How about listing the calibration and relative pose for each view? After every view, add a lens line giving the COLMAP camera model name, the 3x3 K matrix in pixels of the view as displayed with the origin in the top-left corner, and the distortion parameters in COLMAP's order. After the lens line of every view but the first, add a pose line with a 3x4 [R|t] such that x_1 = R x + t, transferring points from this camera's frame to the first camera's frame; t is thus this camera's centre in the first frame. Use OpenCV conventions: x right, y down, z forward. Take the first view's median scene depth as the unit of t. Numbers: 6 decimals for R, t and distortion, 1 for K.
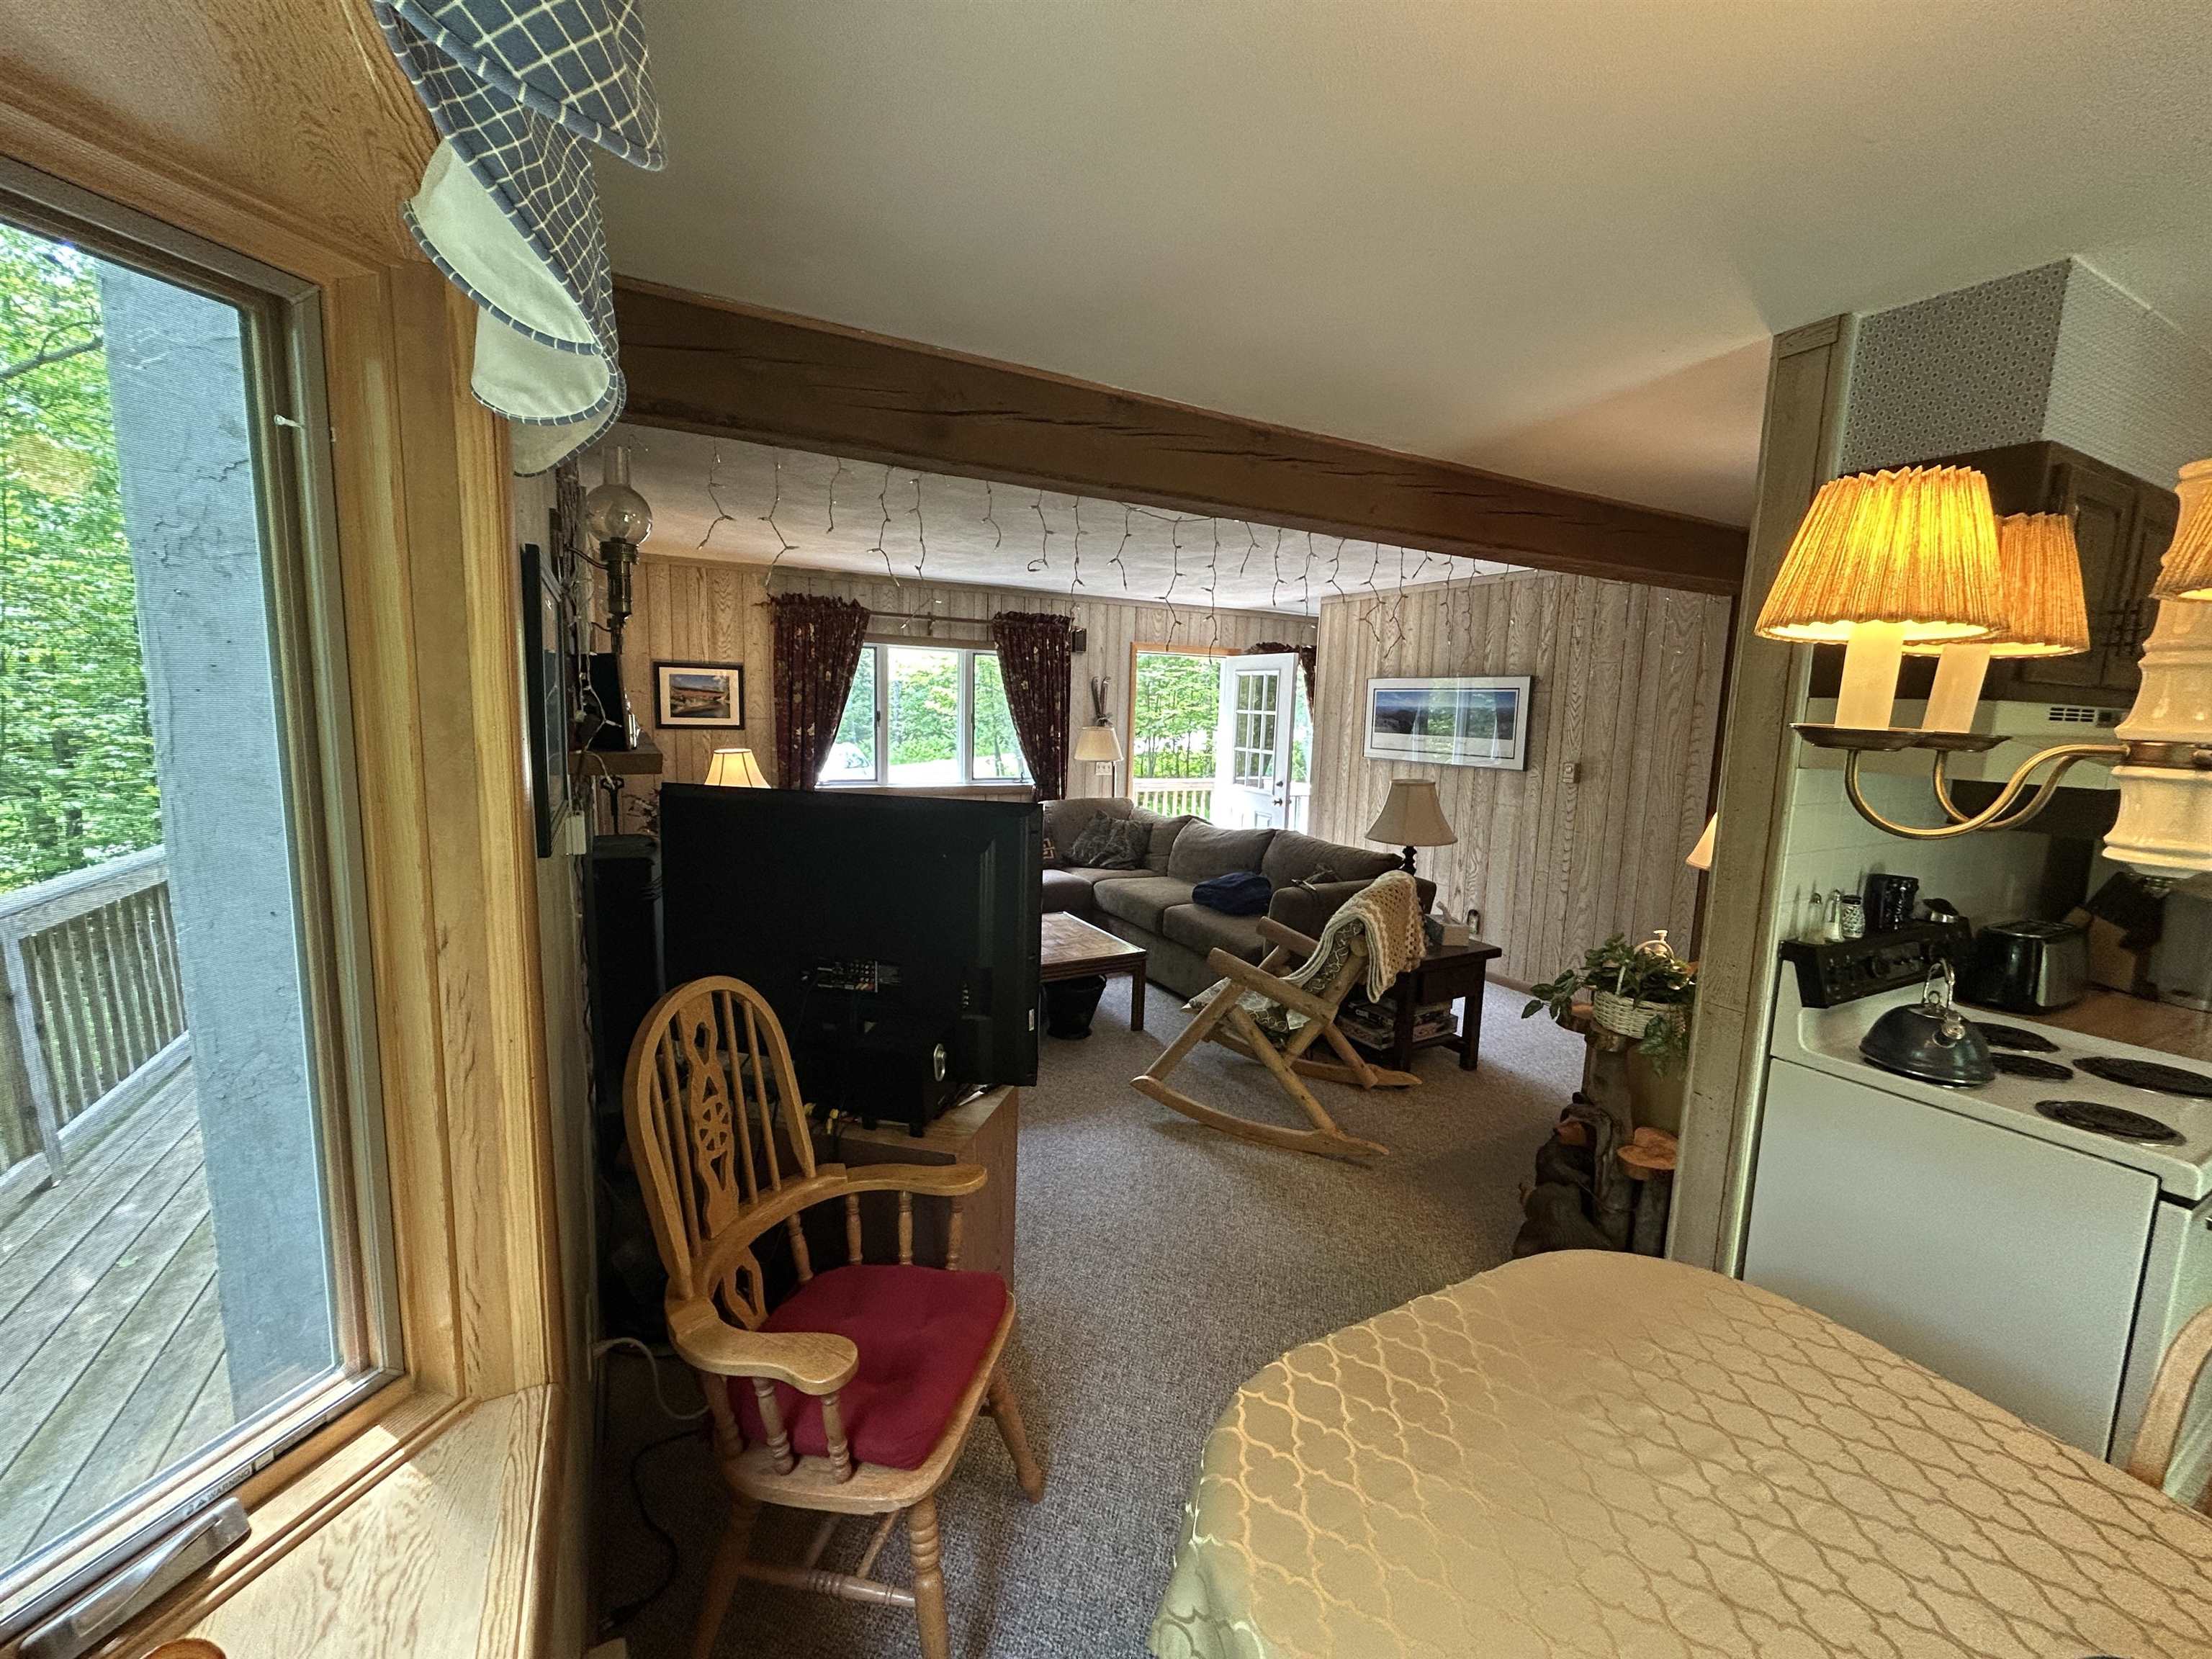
lens RADIAL K [[889.3, 0, 1104.6], [0, 889.3, 820.9], [0, 0, 1]] dist [-0.001684, -0.000229]
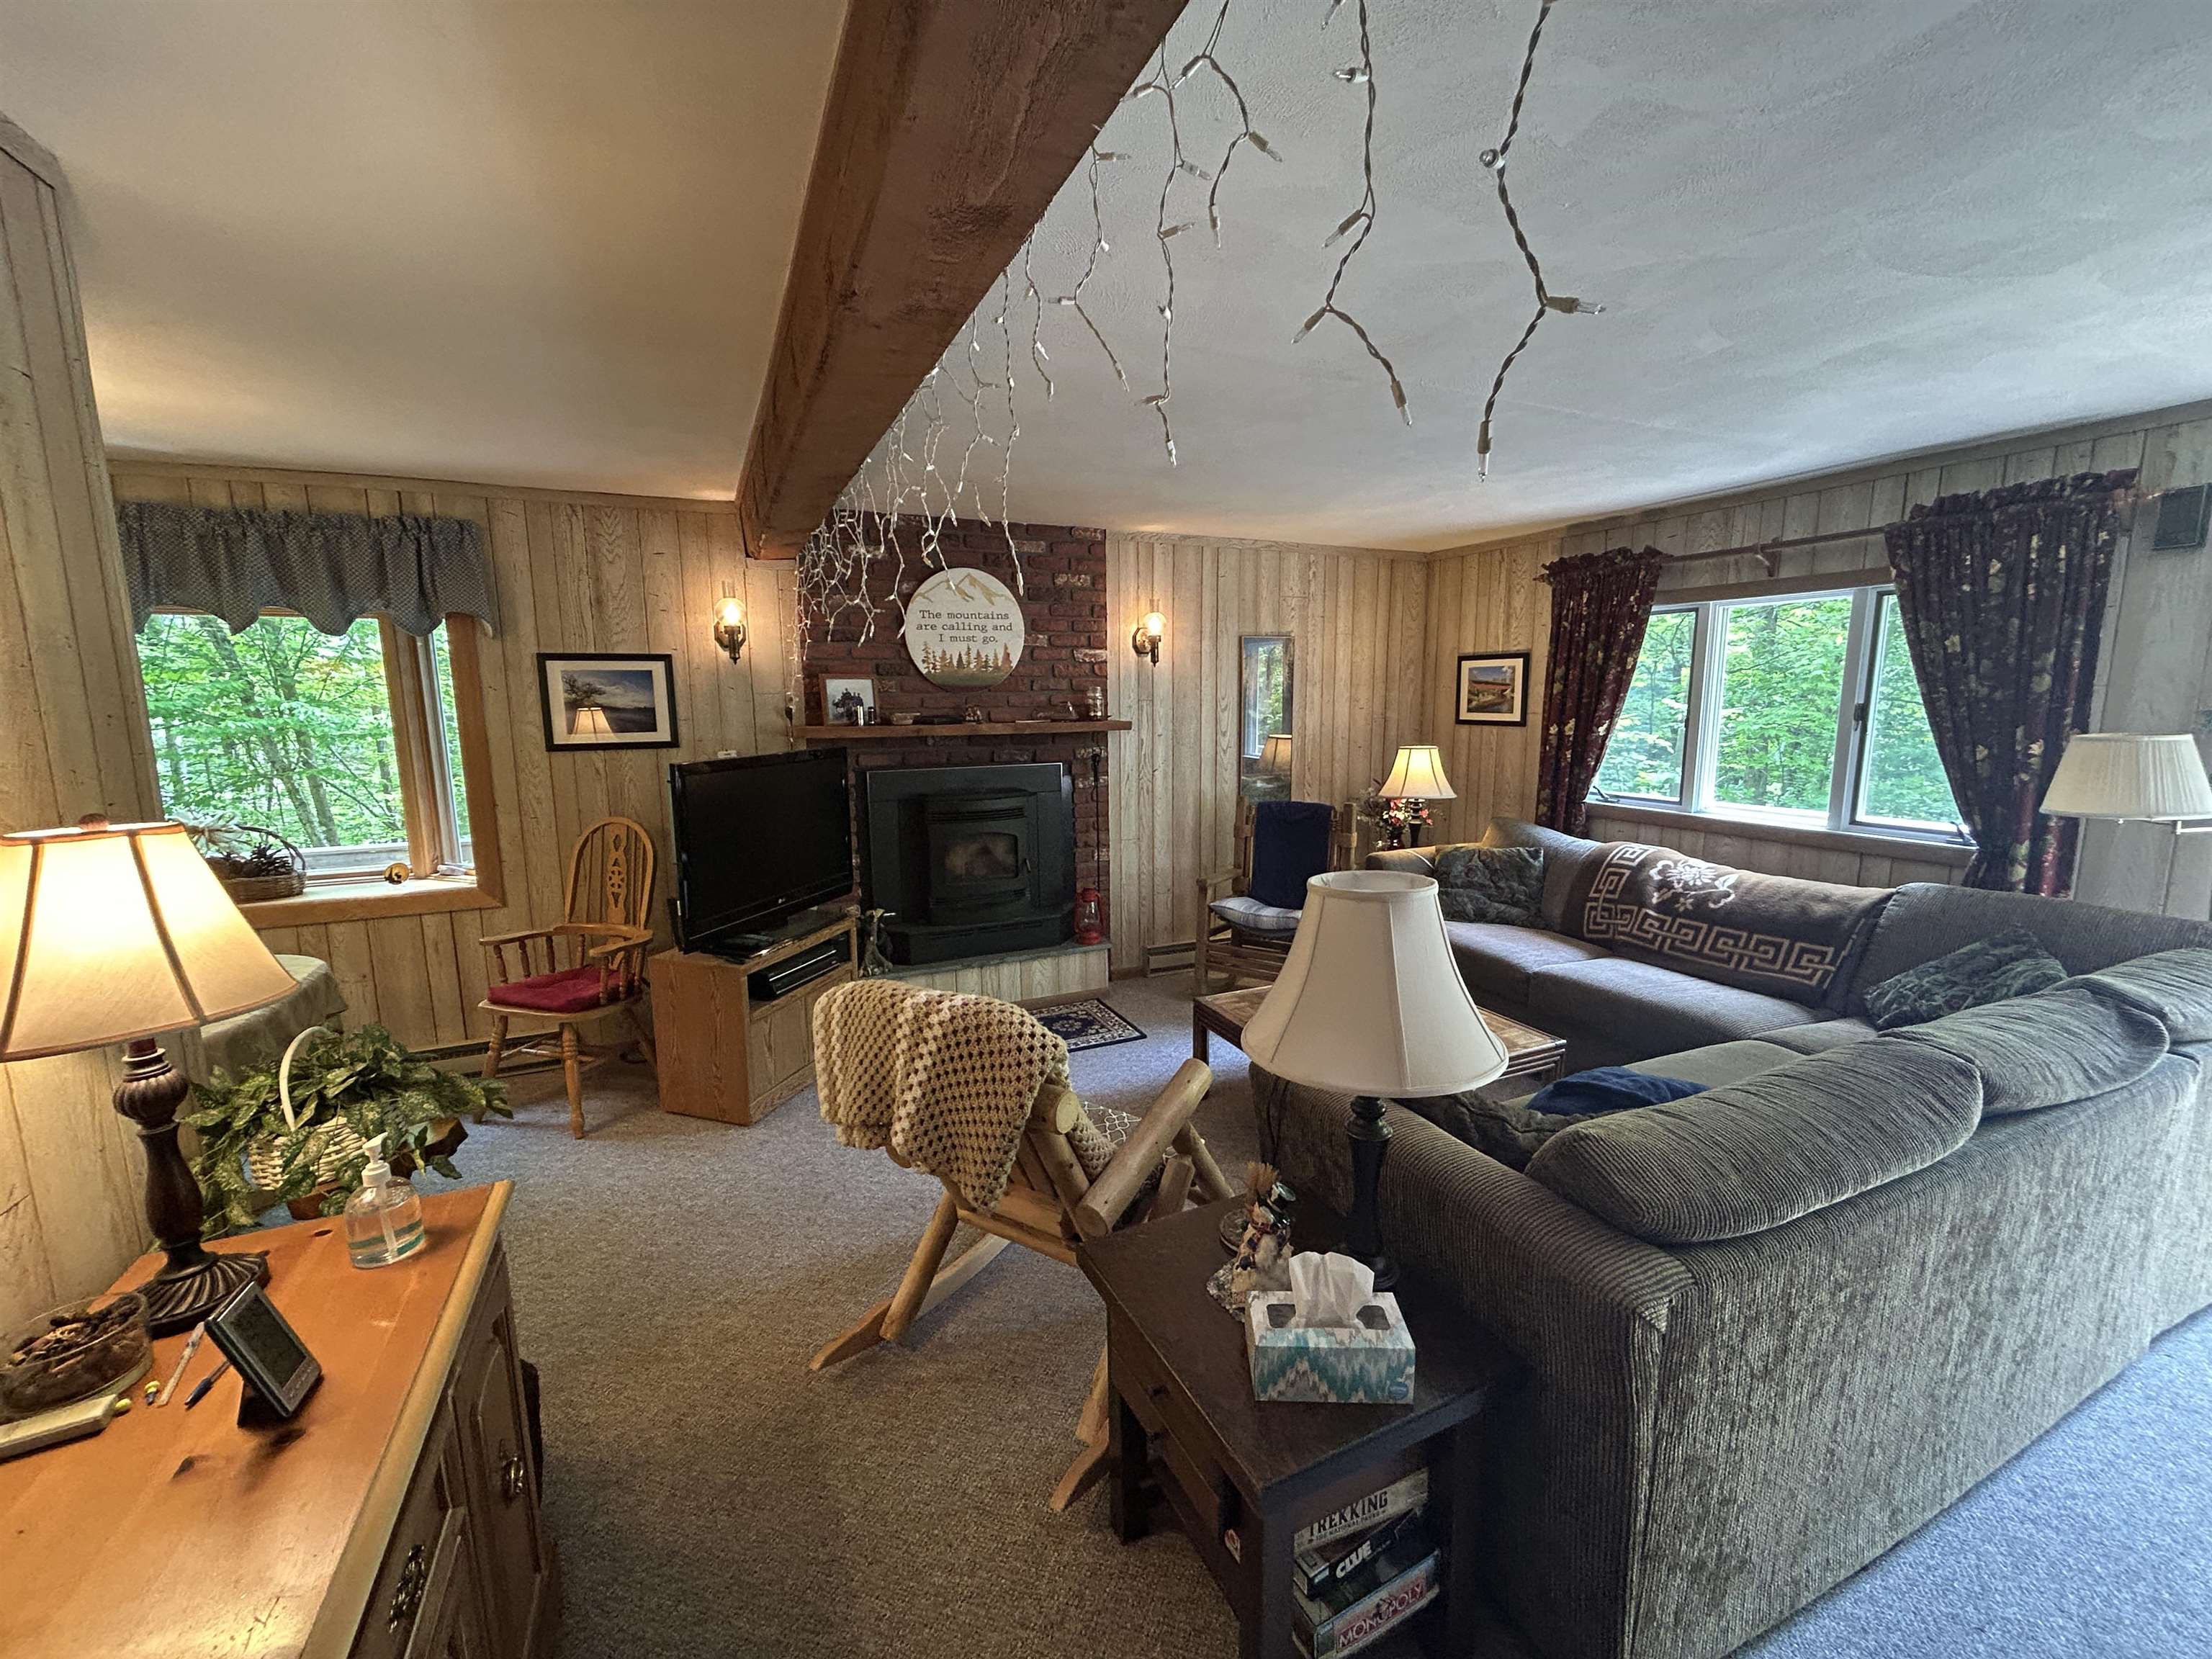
lens RADIAL K [[889.3, 0, 1100.5], [0, 889.3, 829.1], [0, 0, 1]] dist [-0.001684, -0.000229]
pose [[-0.073940, 0.120228, -0.989989, 0.495445], [-0.126818, 0.983513, 0.128913, -0.063044], [0.989166, 0.135081, -0.057474, 0.649853]]
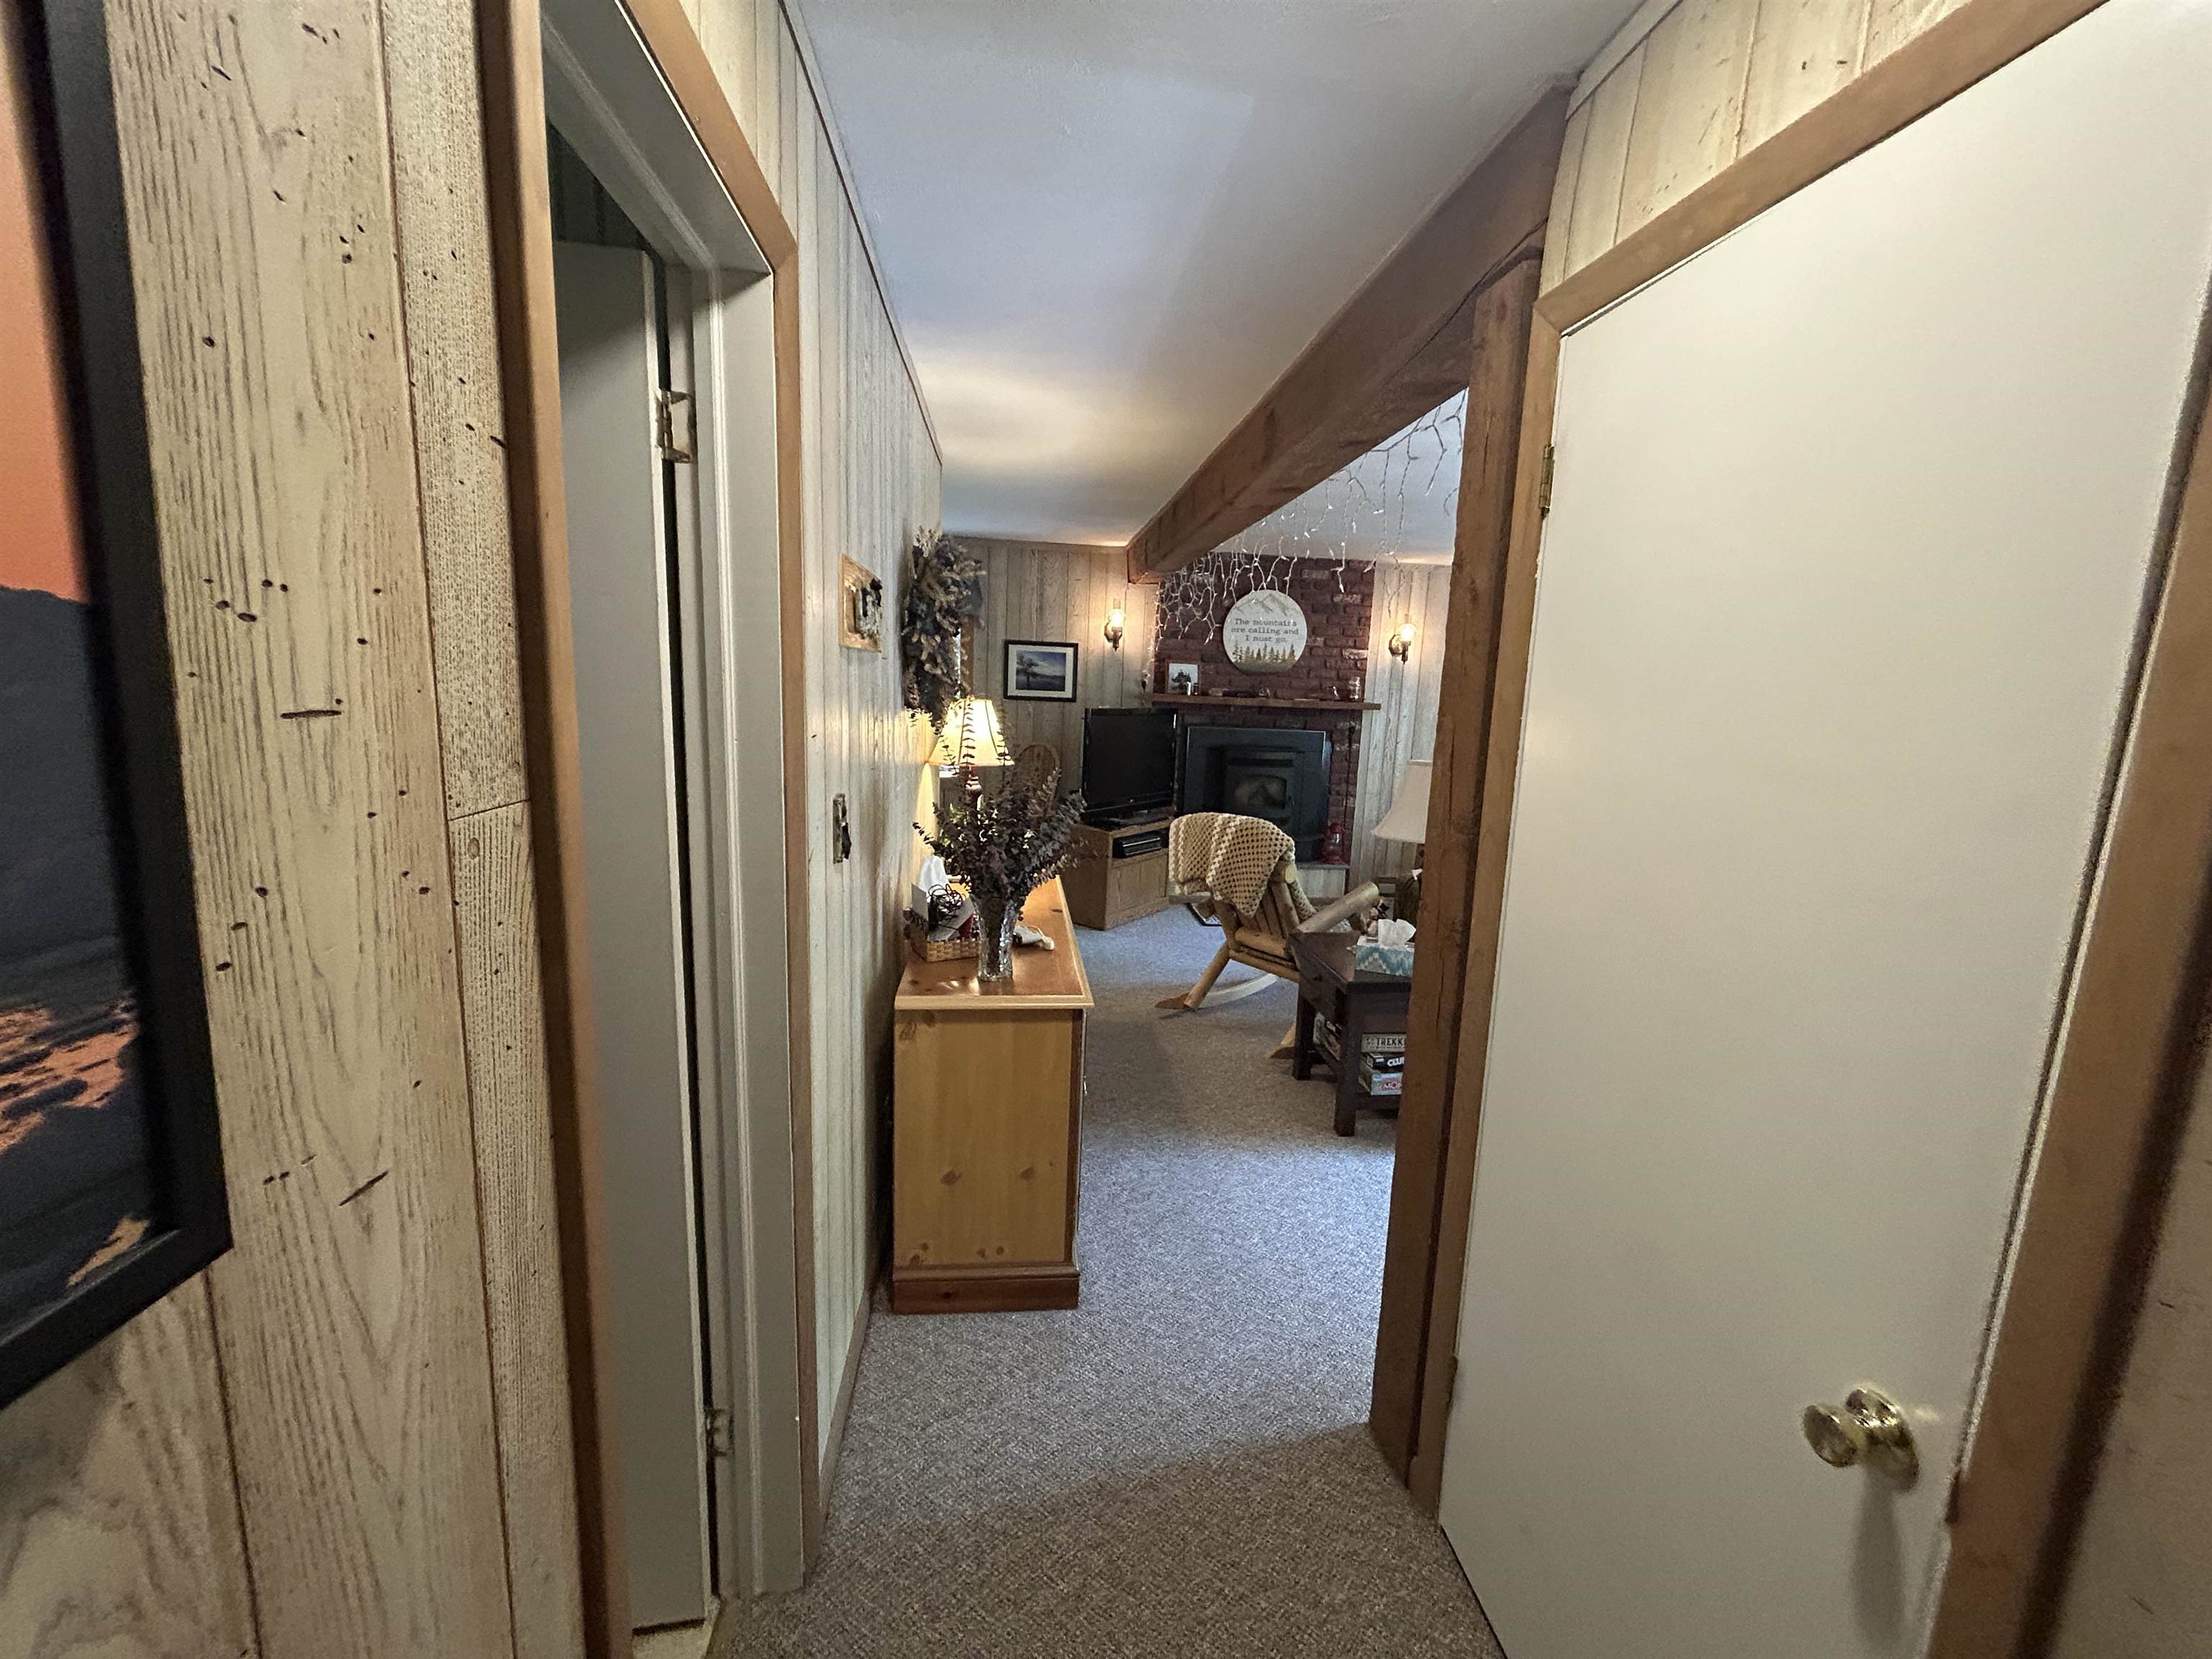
lens RADIAL K [[889.3, 0, 1104.2], [0, 889.3, 832.6], [0, 0, 1]] dist [-0.001684, -0.000229]
pose [[-0.379589, 0.108630, -0.918755, 0.821598], [-0.175340, 0.966637, 0.186734, -0.050664], [0.908387, 0.231977, -0.347878, 0.723472]]
